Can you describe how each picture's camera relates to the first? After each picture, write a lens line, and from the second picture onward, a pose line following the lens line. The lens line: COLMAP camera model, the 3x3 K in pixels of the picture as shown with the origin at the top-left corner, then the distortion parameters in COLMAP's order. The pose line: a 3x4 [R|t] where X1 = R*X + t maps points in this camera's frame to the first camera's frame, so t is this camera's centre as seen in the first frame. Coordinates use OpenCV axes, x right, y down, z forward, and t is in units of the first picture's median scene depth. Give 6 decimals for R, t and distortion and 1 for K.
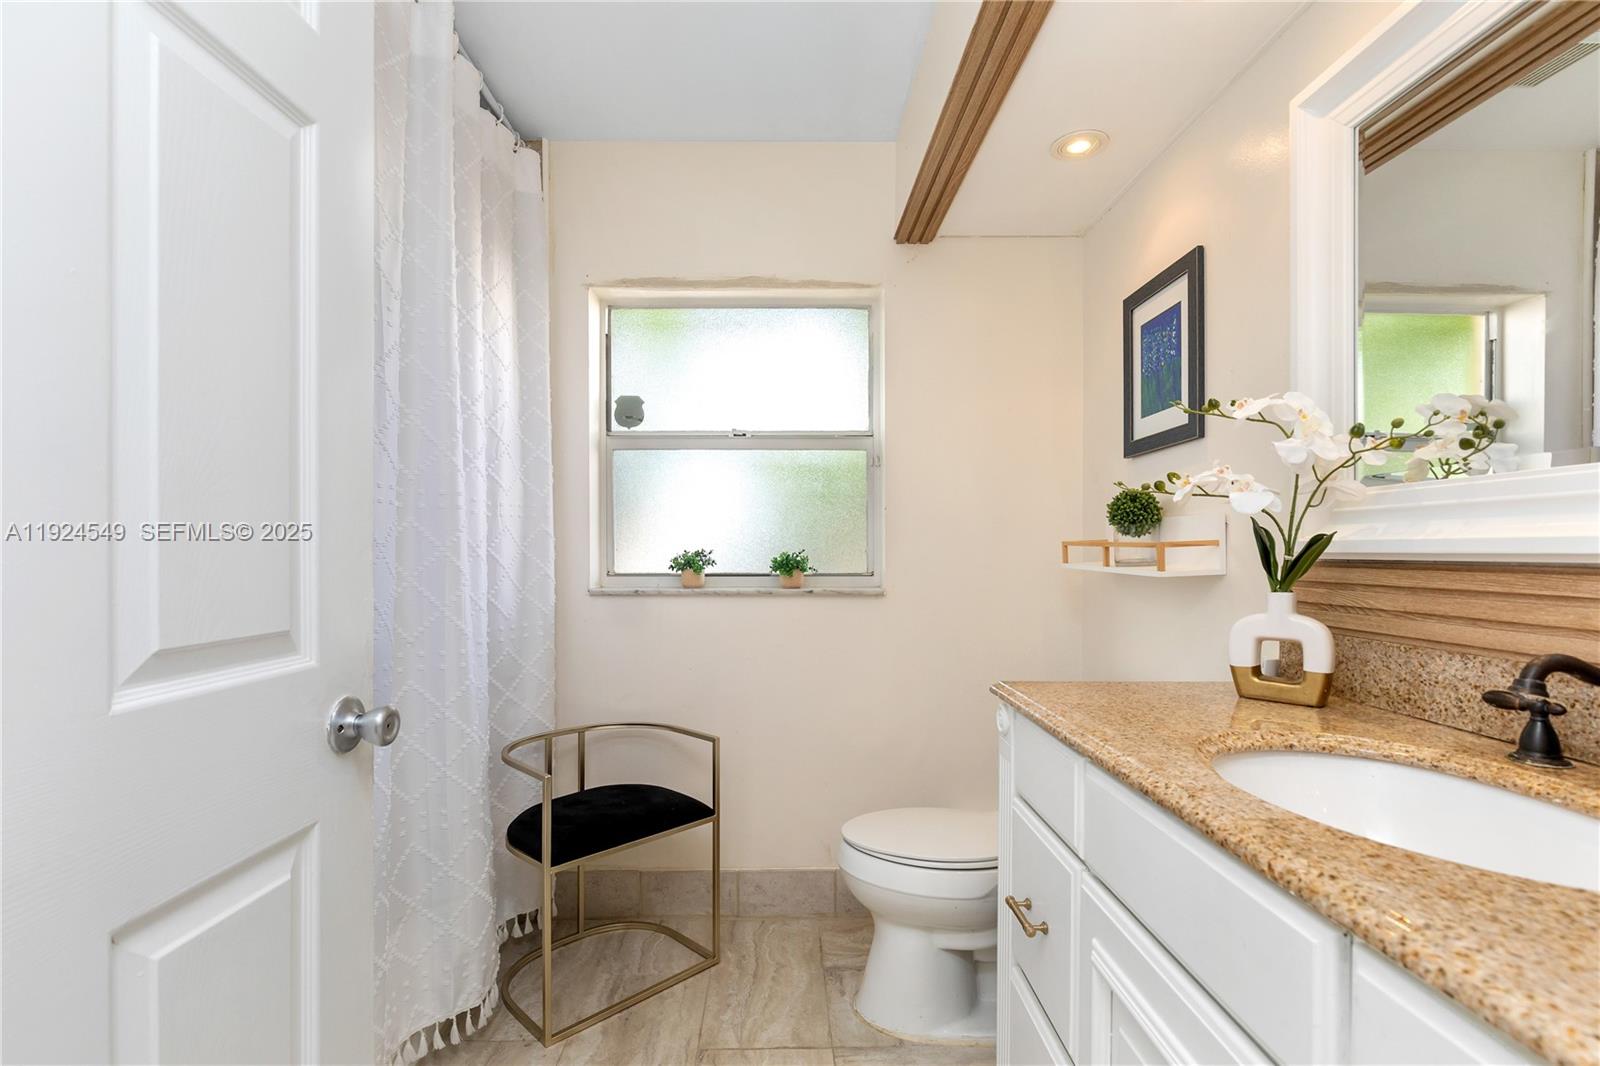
lens RADIAL K [[752.2, 0, 790.7], [0, 752.2, 547.2], [0, 0, 1]] dist [-0.003066, 0.000336]
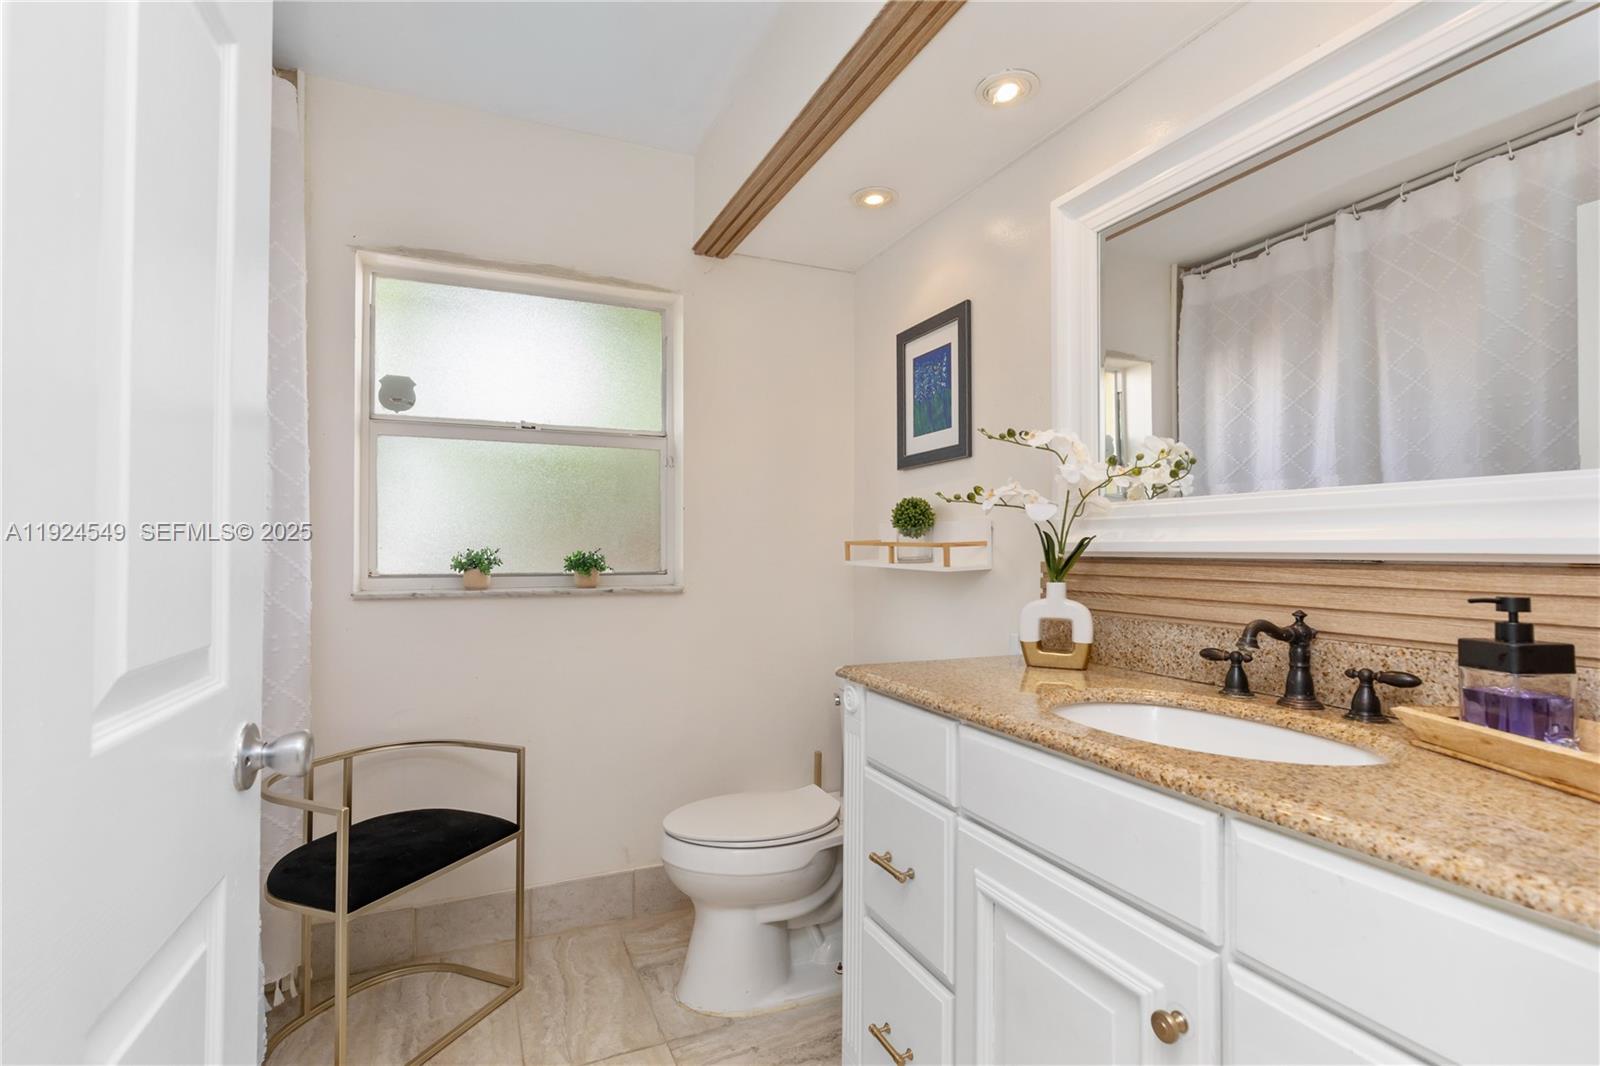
lens RADIAL K [[752.1, 0, 795.6], [0, 752.1, 532.3], [0, 0, 1]] dist [-0.000296, -0.000811]
pose [[0.920100, 0.010188, 0.391550, -0.174376], [-0.003210, 0.999824, -0.018471, -0.000429], [-0.391670, 0.015738, 0.919971, -0.007375]]
